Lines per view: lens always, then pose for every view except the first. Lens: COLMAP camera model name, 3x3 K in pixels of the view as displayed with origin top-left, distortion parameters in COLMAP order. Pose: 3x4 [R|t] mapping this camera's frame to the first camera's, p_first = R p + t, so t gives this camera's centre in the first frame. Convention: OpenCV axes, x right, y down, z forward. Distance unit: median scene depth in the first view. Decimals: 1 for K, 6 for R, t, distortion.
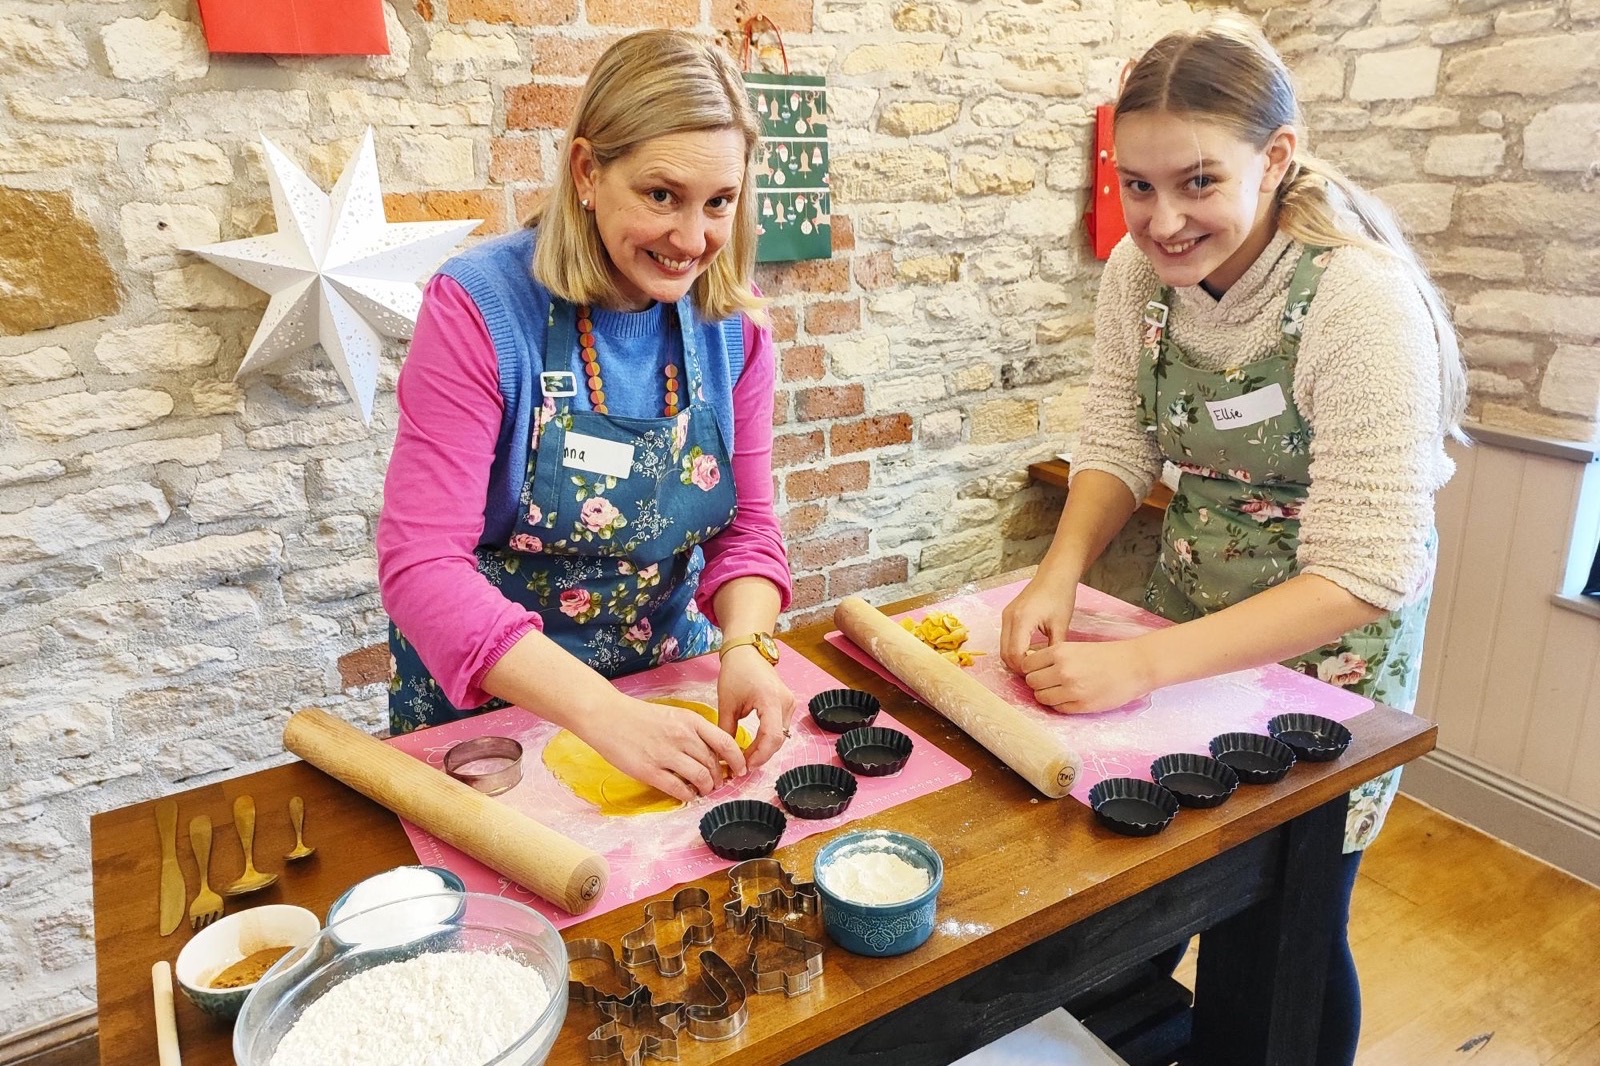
lens RADIAL K [[1147.0, 0, 803.4], [0, 1147.0, 529.9], [0, 0, 1]] dist [0.019104, -0.011003]
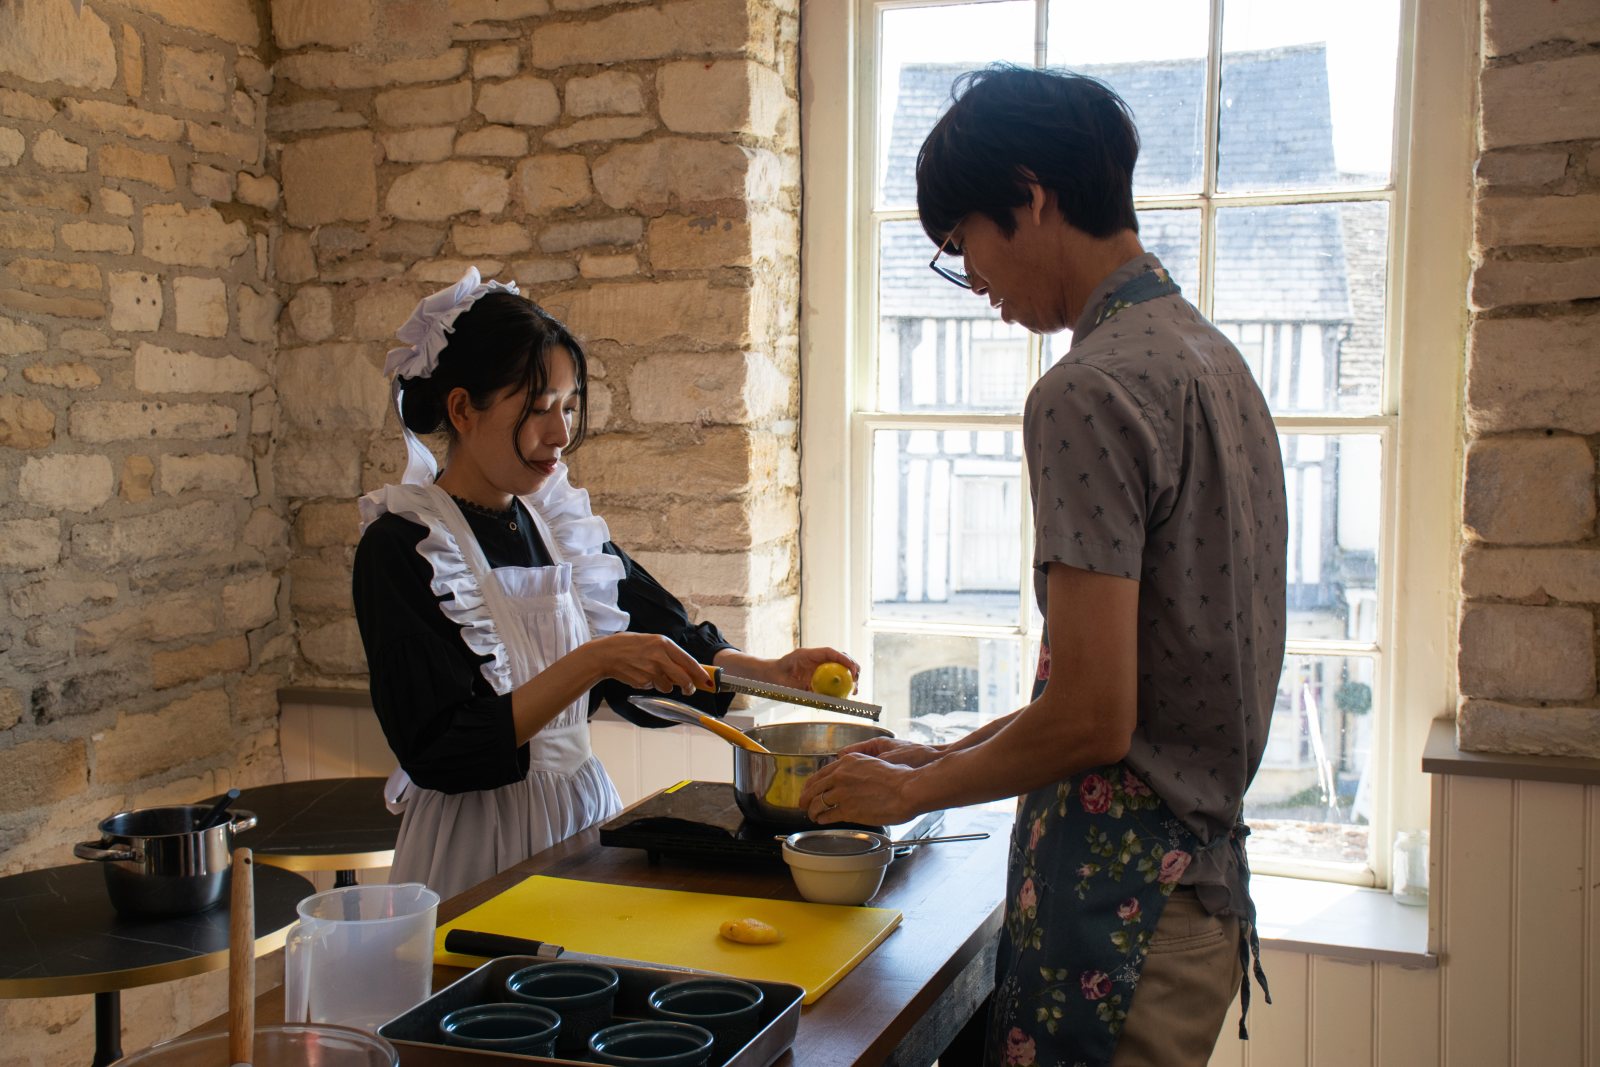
lens RADIAL K [[1941.5, 0, 799.6], [0, 1941.5, 547.5], [0, 0, 1]] dist [0.167112, 0.000000]
pose [[0.764683, -0.035666, 0.643419, -0.285342], [0.188872, 0.967023, -0.170863, 0.074657], [-0.616107, 0.252180, 0.746202, -0.211216]]
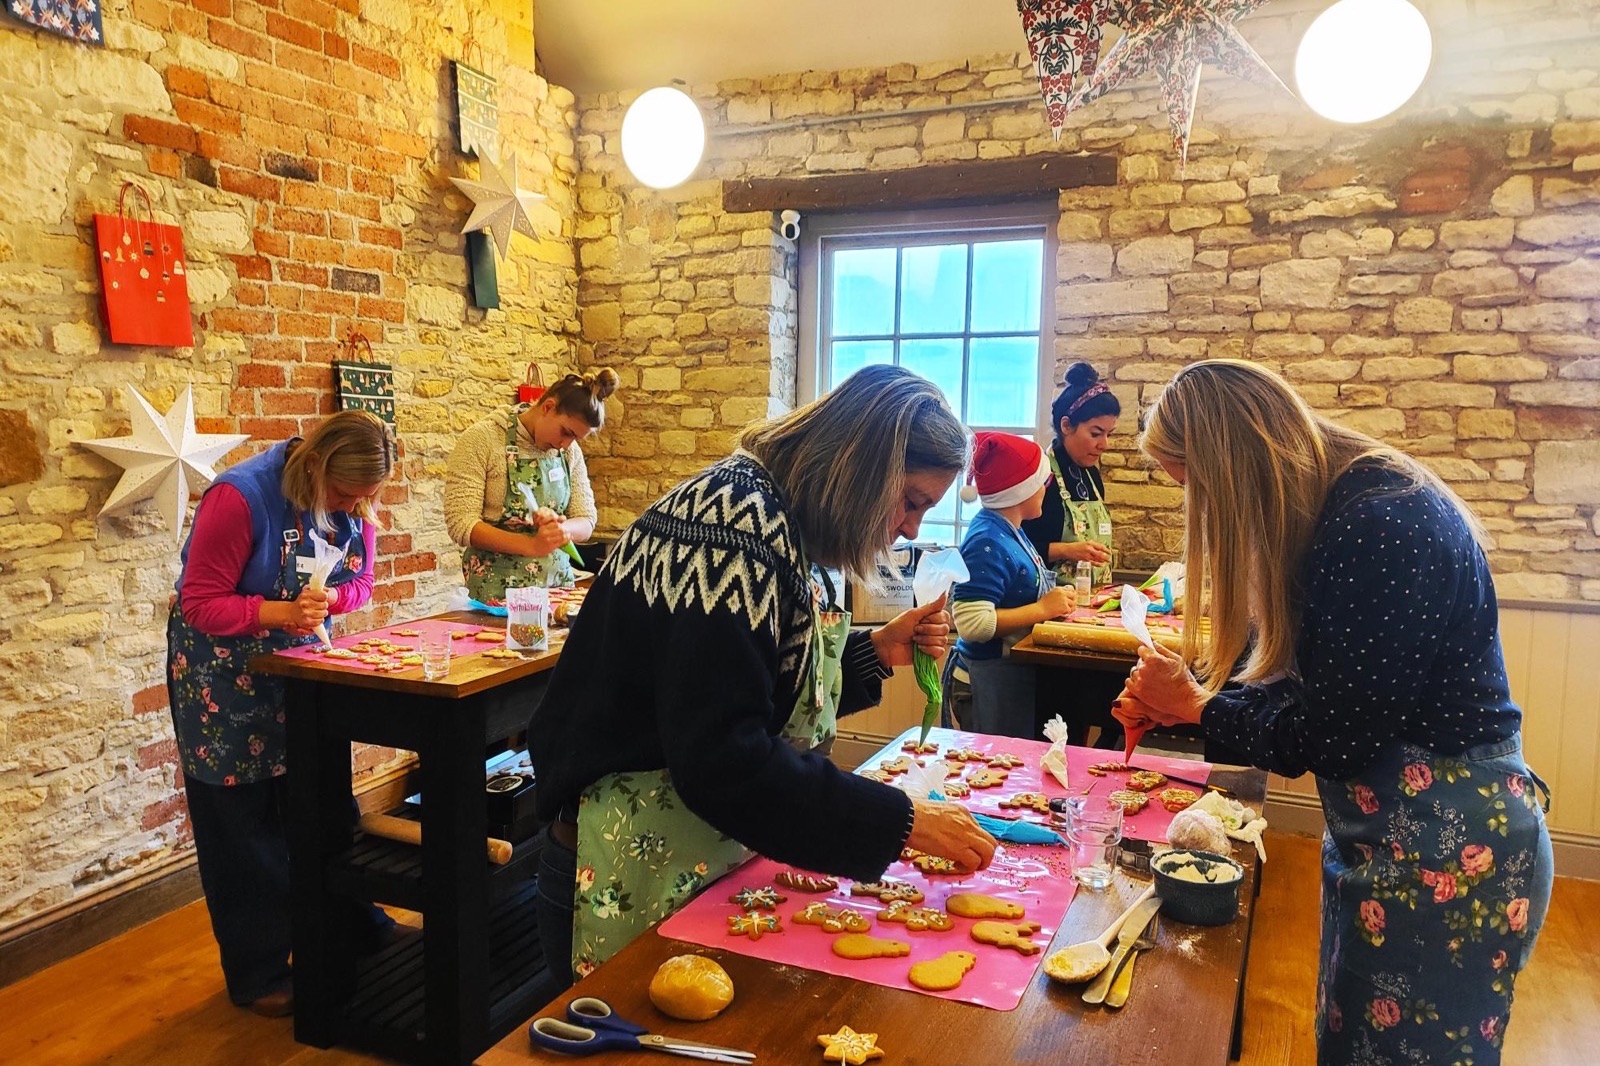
lens RADIAL K [[1147.0, 0, 809.0], [0, 1147.0, 540.3], [0, 0, 1]] dist [0.019104, -0.011003]
pose [[0.816521, -0.032760, 0.576385, -0.517637], [0.151982, 0.975369, -0.159863, 0.282292], [-0.556951, 0.218132, 0.801389, -0.808006]]
